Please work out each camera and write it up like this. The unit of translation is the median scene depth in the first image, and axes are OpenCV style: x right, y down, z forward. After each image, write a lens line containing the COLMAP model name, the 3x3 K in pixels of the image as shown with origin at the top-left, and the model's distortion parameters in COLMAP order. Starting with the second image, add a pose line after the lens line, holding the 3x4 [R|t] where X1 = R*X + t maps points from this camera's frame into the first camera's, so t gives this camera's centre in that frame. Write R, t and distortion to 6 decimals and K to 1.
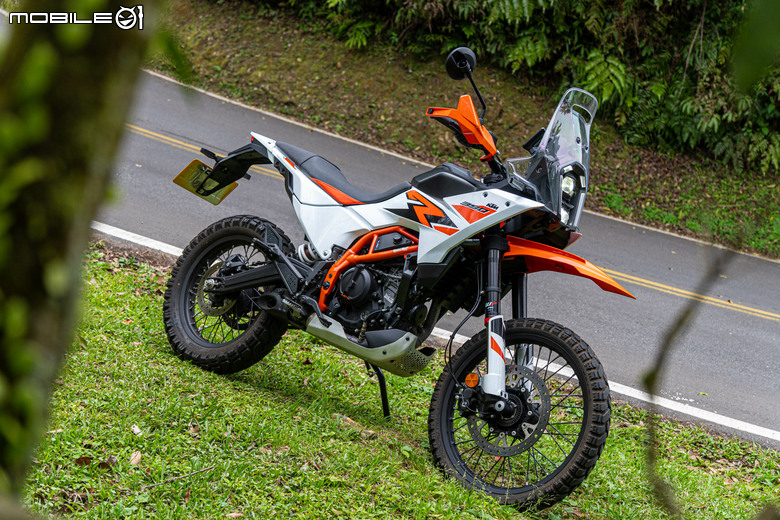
lens RADIAL K [[1258.6, 0, 391.2], [0, 1258.6, 262.4], [0, 0, 1]] dist [0.021155, 0.000000]
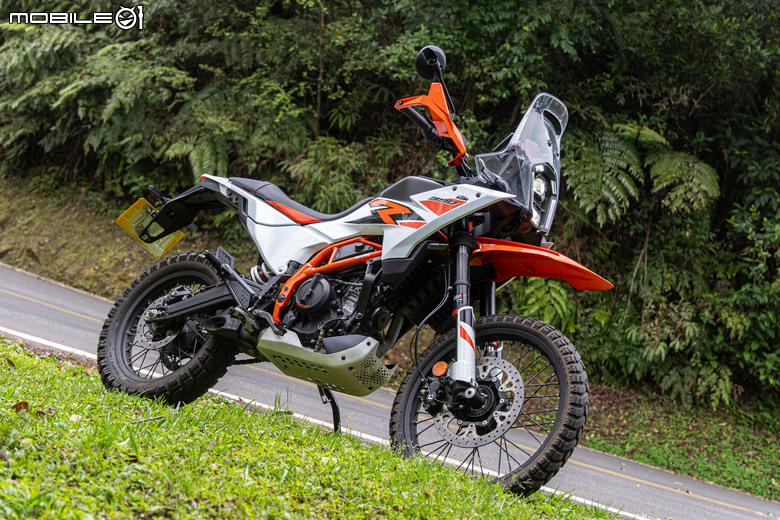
lens RADIAL K [[1366.0, 0, 370.6], [0, 1366.0, 267.4], [0, 0, 1]] dist [0.010446, 0.000000]
pose [[0.998334, 0.036105, 0.045018, -0.031672], [-0.024833, 0.972963, -0.229622, 0.227704], [-0.052091, 0.228122, 0.972238, 0.000955]]
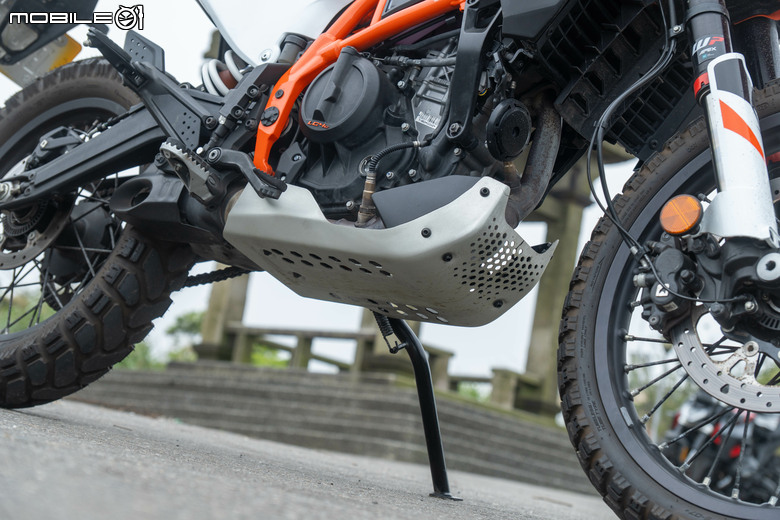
lens RADIAL K [[1700.3, 0, 389.7], [0, 1700.3, 258.7], [0, 0, 1]] dist [0.008577, 0.000000]
pose [[0.998406, -0.056300, 0.003980, -0.018068], [0.055903, 0.976713, -0.207139, 0.177178], [0.007775, 0.207031, 0.978303, 0.476345]]
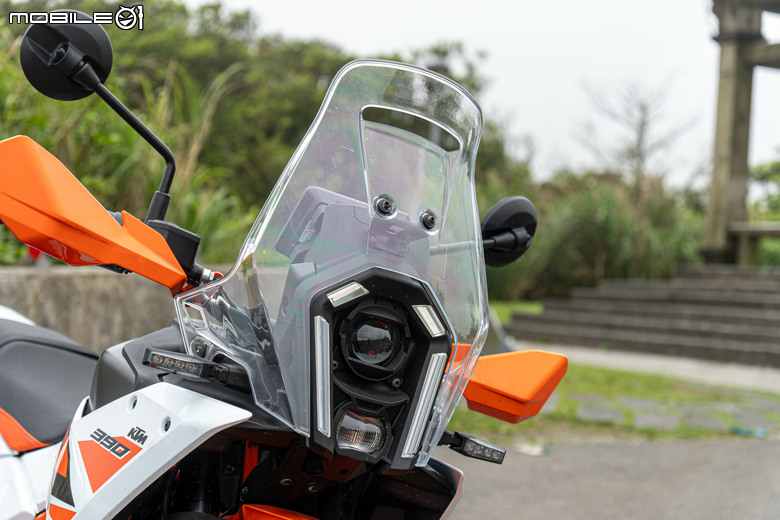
lens RADIAL K [[1635.0, 0, 390.8], [0, 1635.0, 260.4], [0, 0, 1]] dist [-0.002668, 0.000000]
pose [[0.915205, -0.163115, -0.368502, 0.290930], [0.120798, 0.983415, -0.135289, -0.020885], [0.384458, 0.079303, 0.919730, 0.559652]]
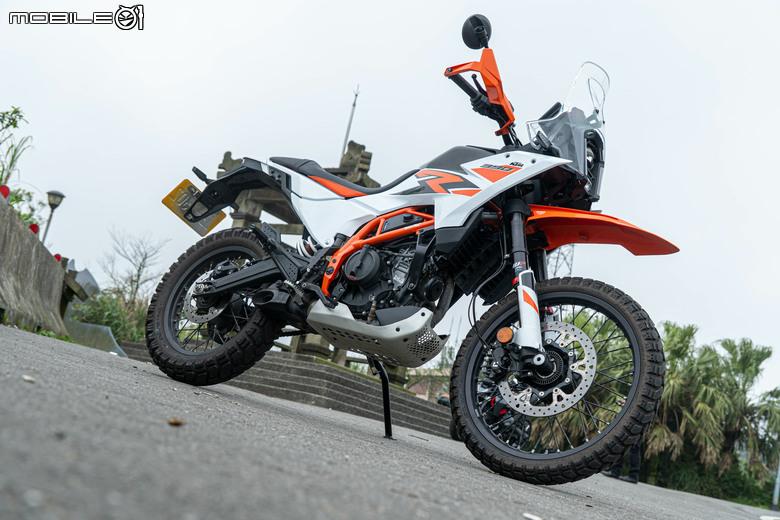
lens RADIAL K [[1001.8, 0, 390.9], [0, 1001.8, 263.2], [0, 0, 1]] dist [-0.018742, 0.000000]
pose [[0.995884, 0.018400, 0.088748, -0.072470], [0.002024, 0.974417, -0.224740, 0.180187], [-0.090612, 0.223994, 0.970369, 0.270604]]
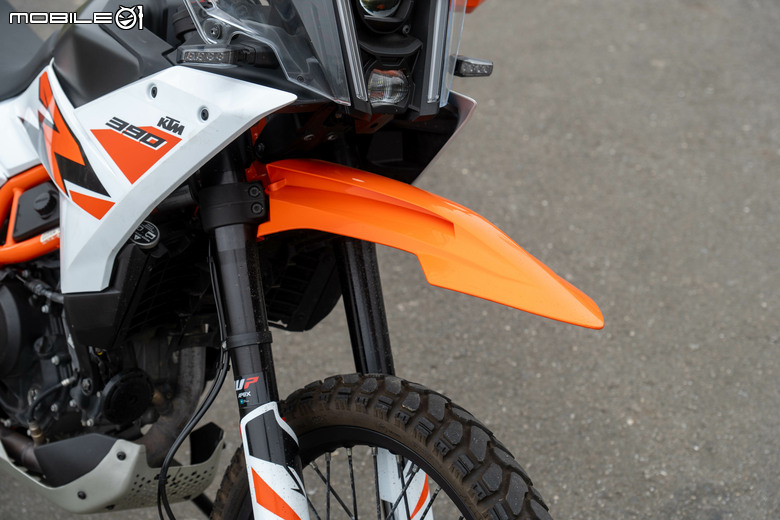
lens RADIAL K [[1635.0, 0, 388.8], [0, 1635.0, 261.0], [0, 0, 1]] dist [-0.002668, 0.000000]
pose [[0.946376, -0.205318, -0.249432, 0.223763], [0.266969, 0.931803, 0.245906, -0.096559], [0.181933, -0.299311, 0.936650, 0.525080]]
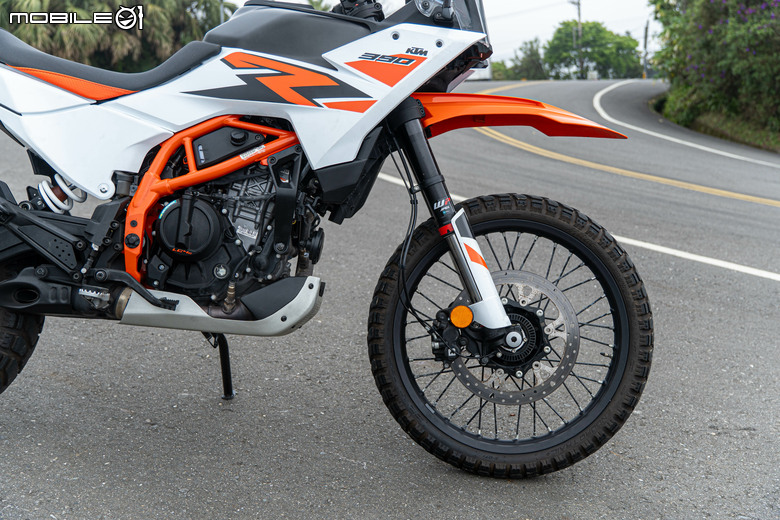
lens RADIAL K [[841.5, 0, 389.5], [0, 841.5, 276.7], [0, 0, 1]] dist [-0.012426, 0.000000]
pose [[0.767060, -0.328237, 0.551252, -0.183443], [0.190598, 0.937011, 0.292718, -0.059565], [-0.612610, -0.119464, 0.781305, 0.609720]]
